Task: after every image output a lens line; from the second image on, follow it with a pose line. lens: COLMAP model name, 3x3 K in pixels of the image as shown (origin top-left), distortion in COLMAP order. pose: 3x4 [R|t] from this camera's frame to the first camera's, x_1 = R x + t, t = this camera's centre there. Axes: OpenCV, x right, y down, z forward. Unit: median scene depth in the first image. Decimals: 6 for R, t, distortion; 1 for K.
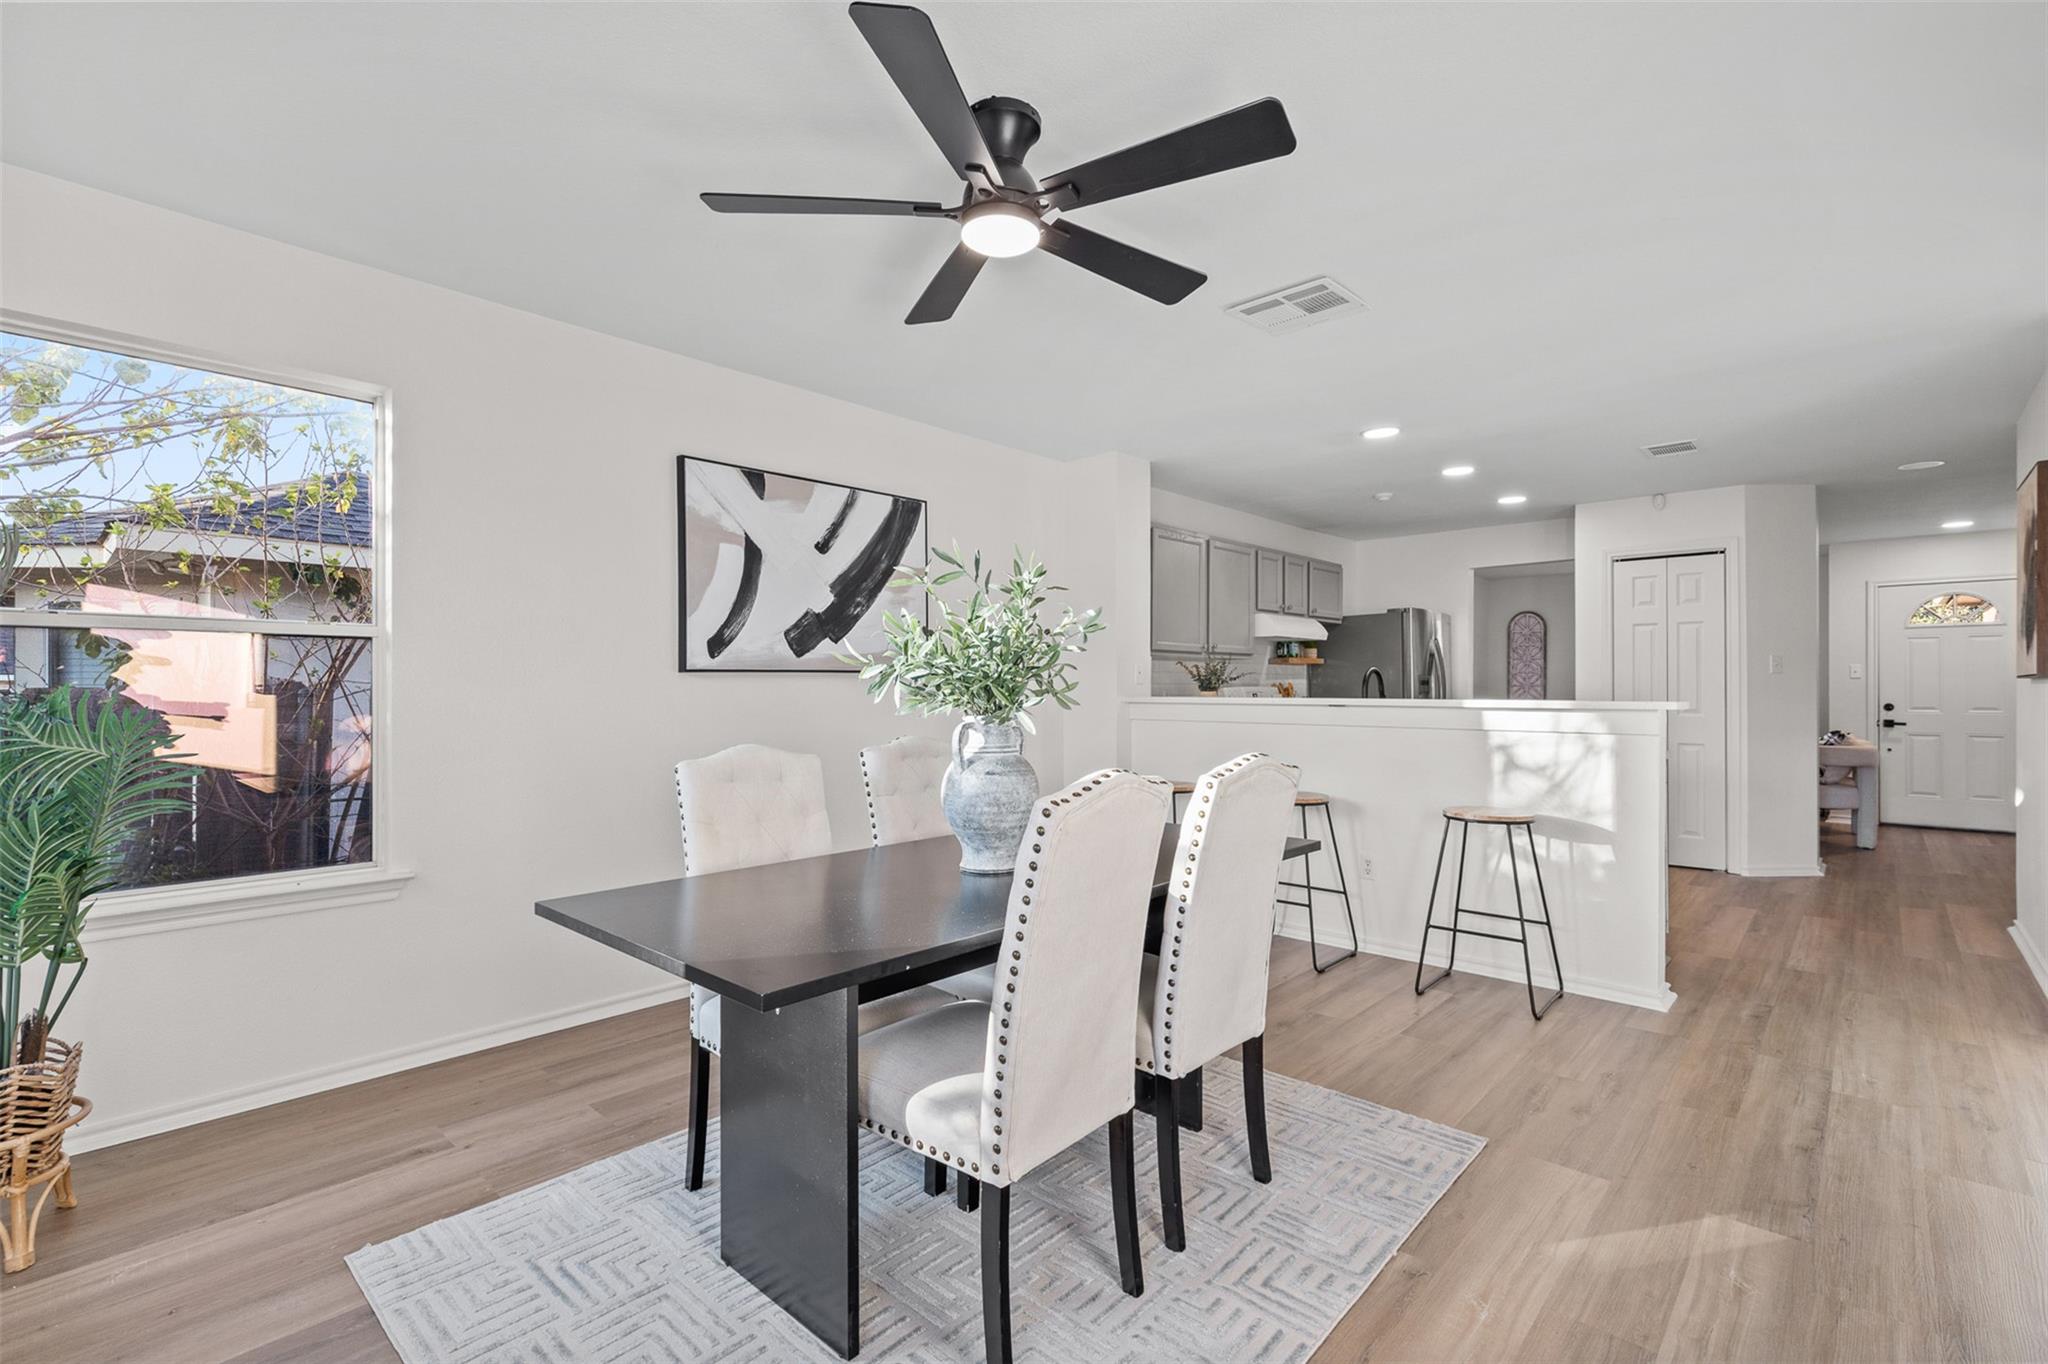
lens RADIAL K [[919.4, 0, 1023.7], [0, 919.4, 686.2], [0, 0, 1]] dist [0.002925, -0.000047]
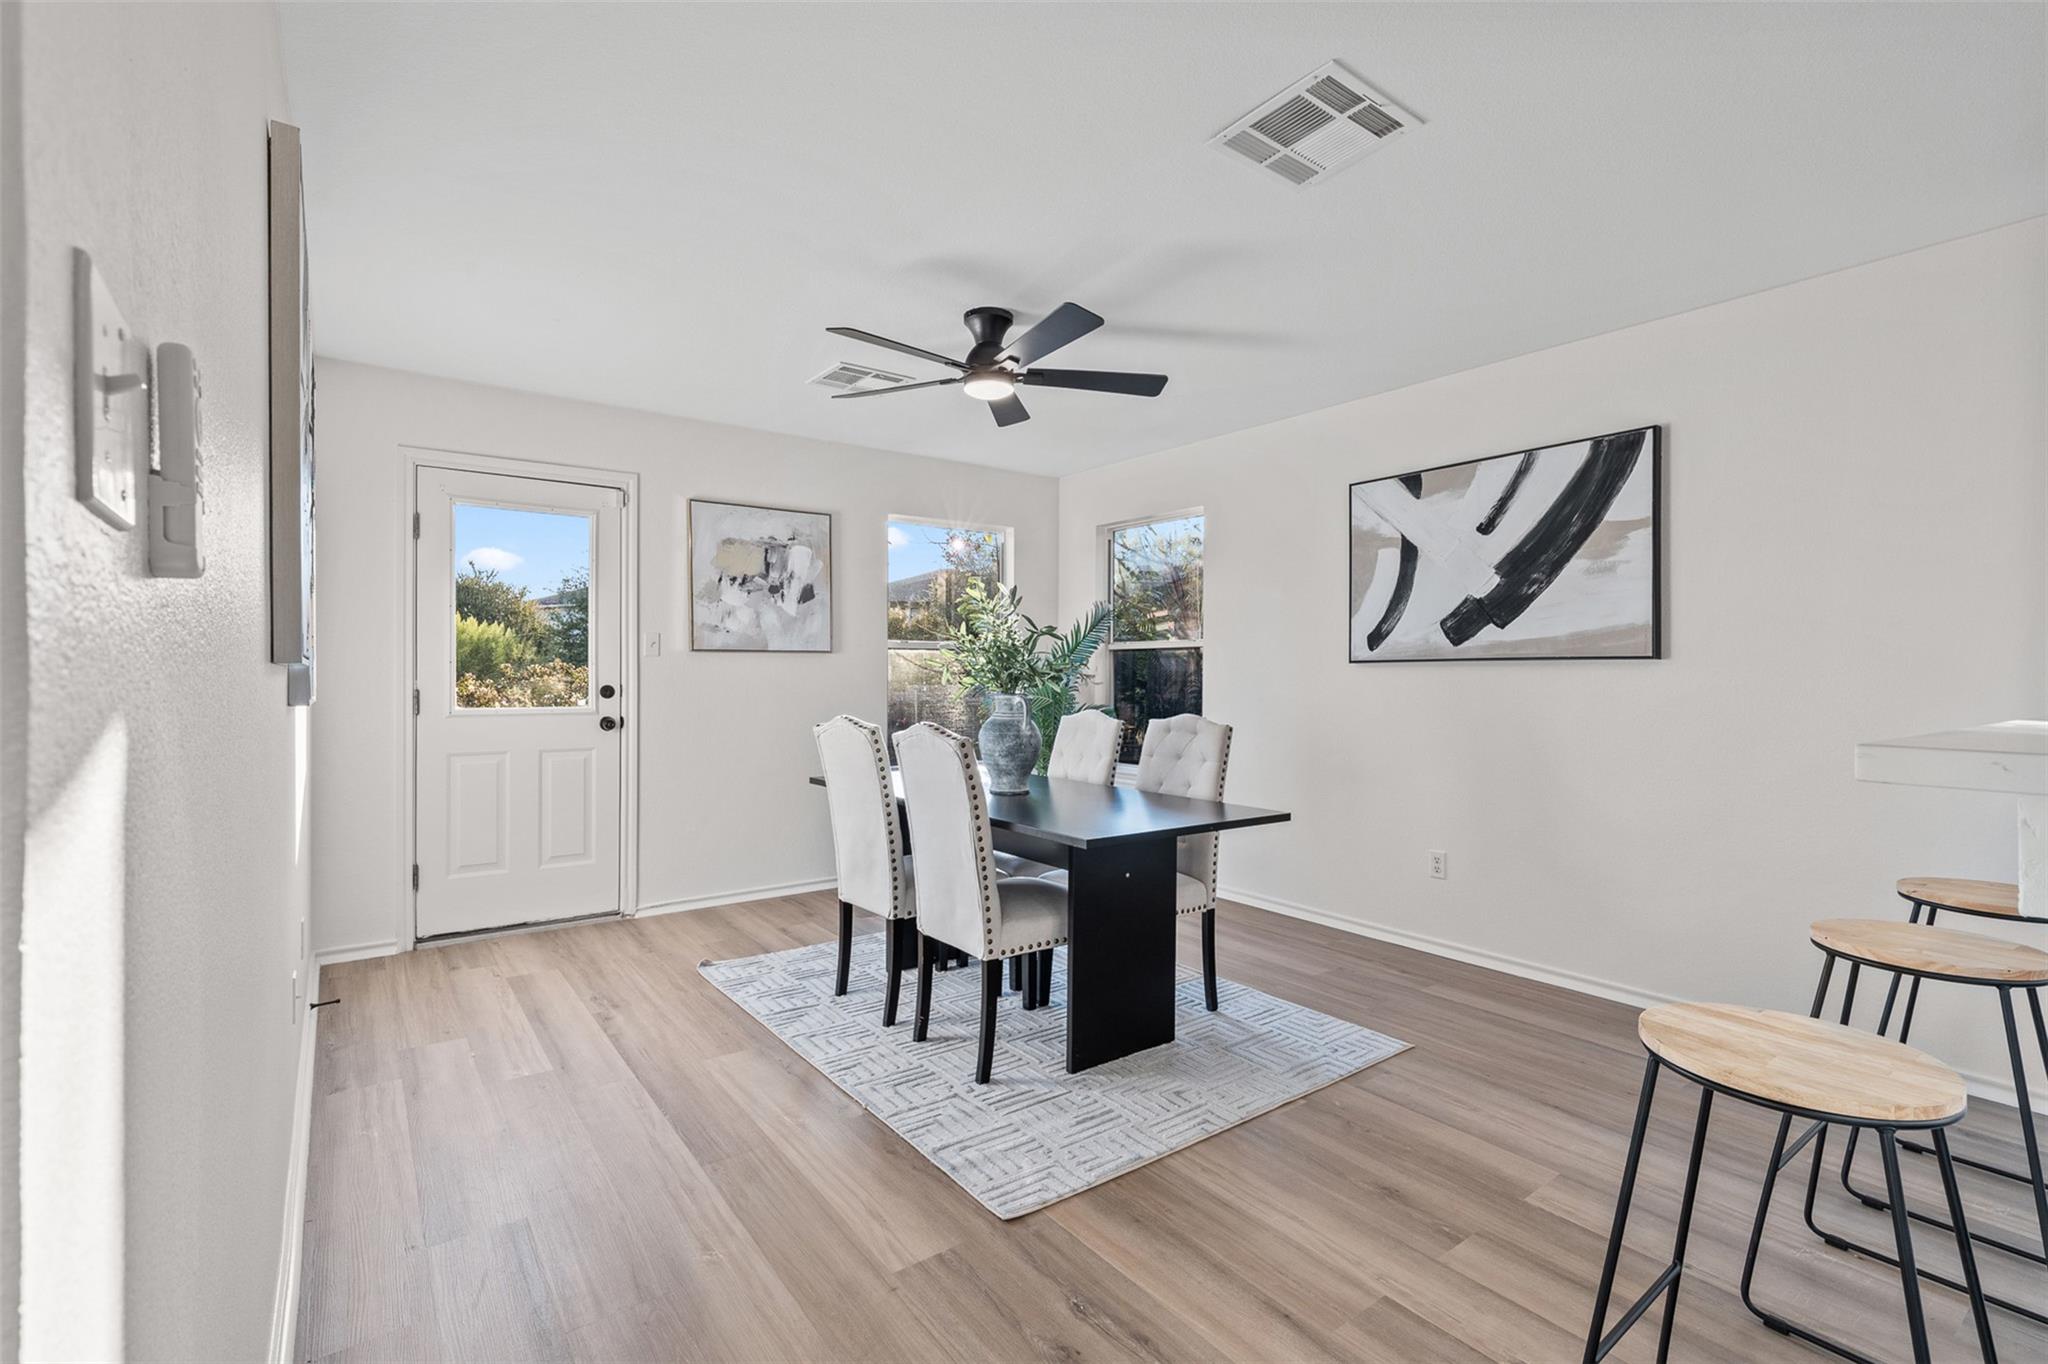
lens RADIAL K [[919.4, 0, 1025.1], [0, 919.4, 679.0], [0, 0, 1]] dist [0.002925, -0.000047]
pose [[-0.182181, 0.003656, -0.983258, 0.816688], [-0.002122, 0.999989, 0.004112, 0.001185], [0.983263, 0.002835, -0.182171, 0.725946]]
